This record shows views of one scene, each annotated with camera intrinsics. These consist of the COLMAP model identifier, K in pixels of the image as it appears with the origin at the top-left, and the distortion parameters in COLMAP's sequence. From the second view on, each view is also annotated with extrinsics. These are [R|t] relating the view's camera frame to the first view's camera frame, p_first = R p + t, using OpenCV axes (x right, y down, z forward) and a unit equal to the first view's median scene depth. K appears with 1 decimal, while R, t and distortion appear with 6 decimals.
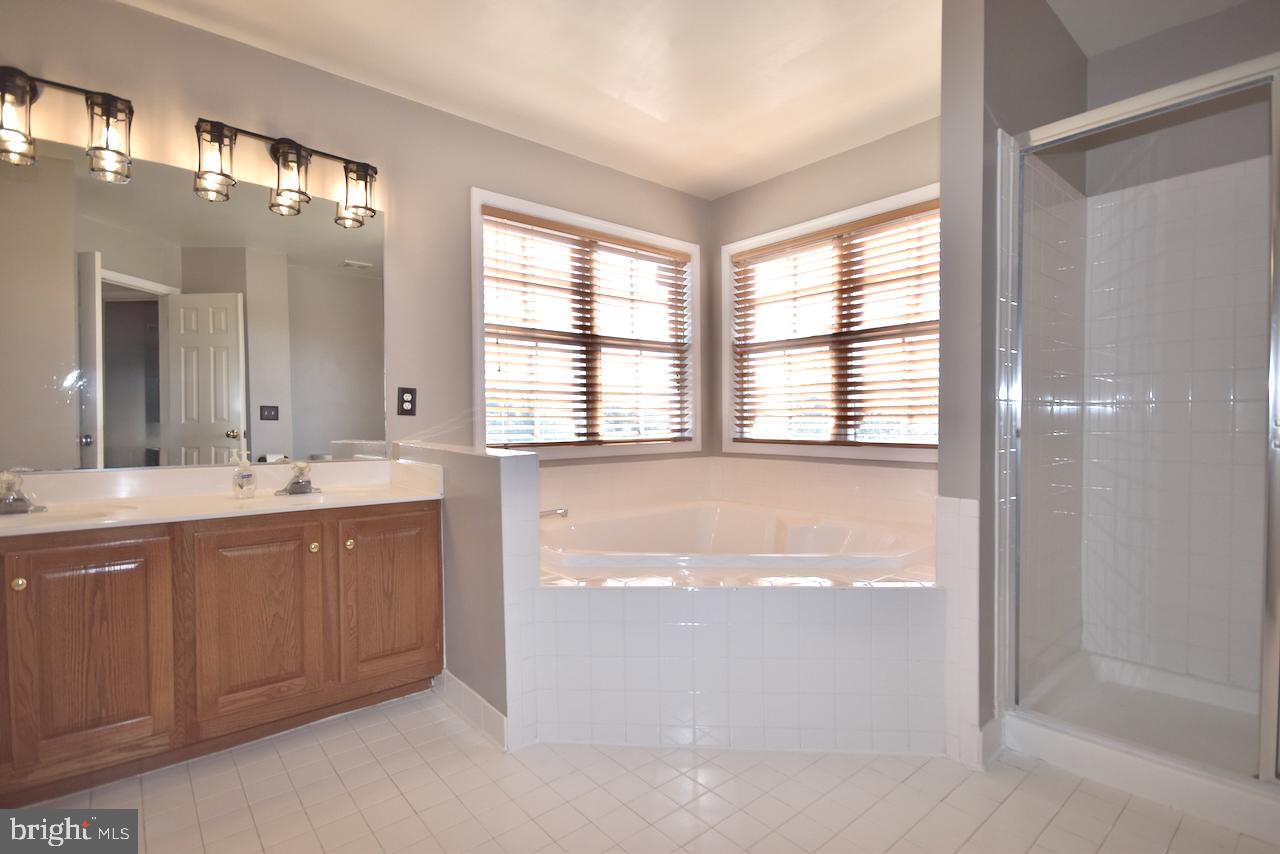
lens RADIAL K [[602.9, 0, 635.0], [0, 602.9, 430.0], [0, 0, 1]] dist [0.004258, -0.000284]
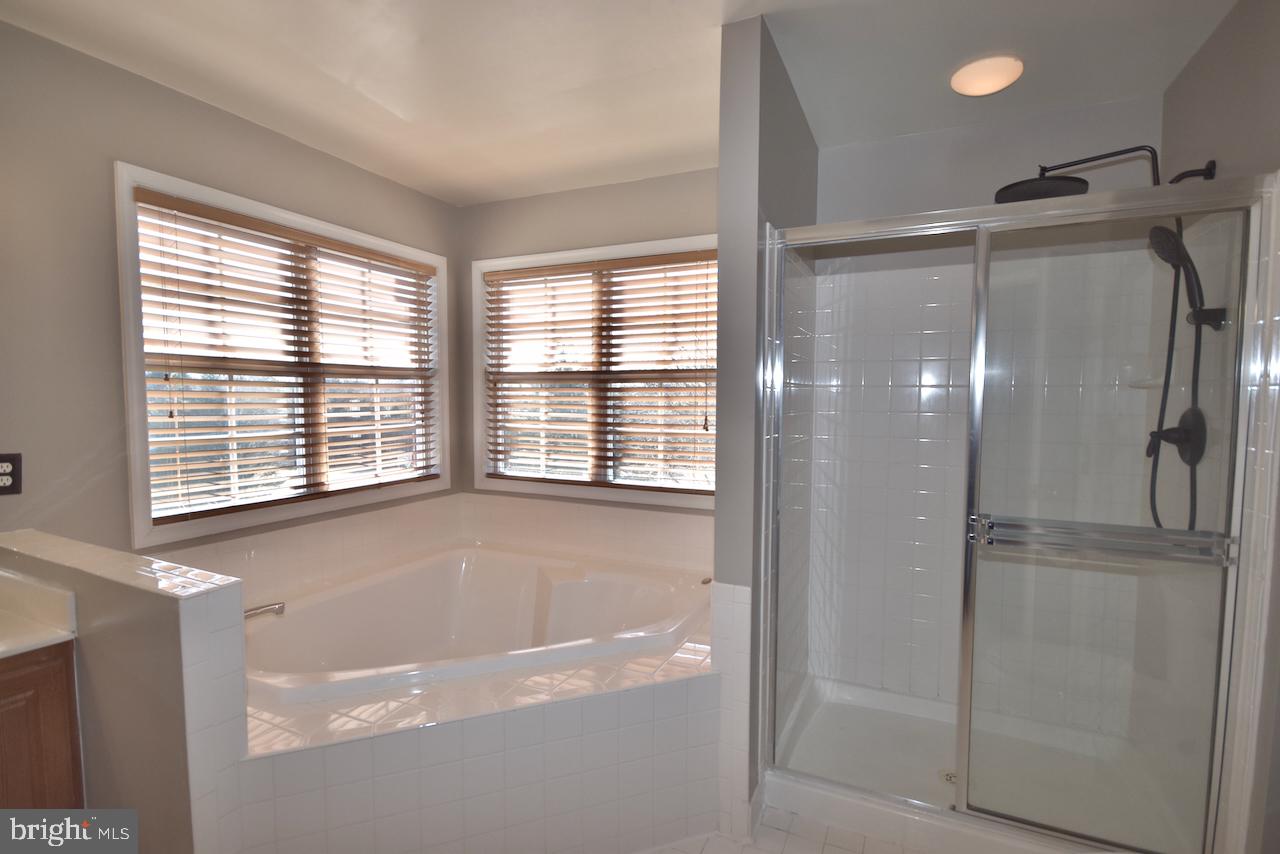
lens RADIAL K [[602.9, 0, 635.0], [0, 602.9, 430.0], [0, 0, 1]] dist [0.004258, -0.000284]
pose [[0.906343, -0.014751, 0.422285, -0.021477], [-0.001861, 0.999241, 0.038900, -0.099498], [-0.422538, -0.036043, 0.905628, 0.082848]]
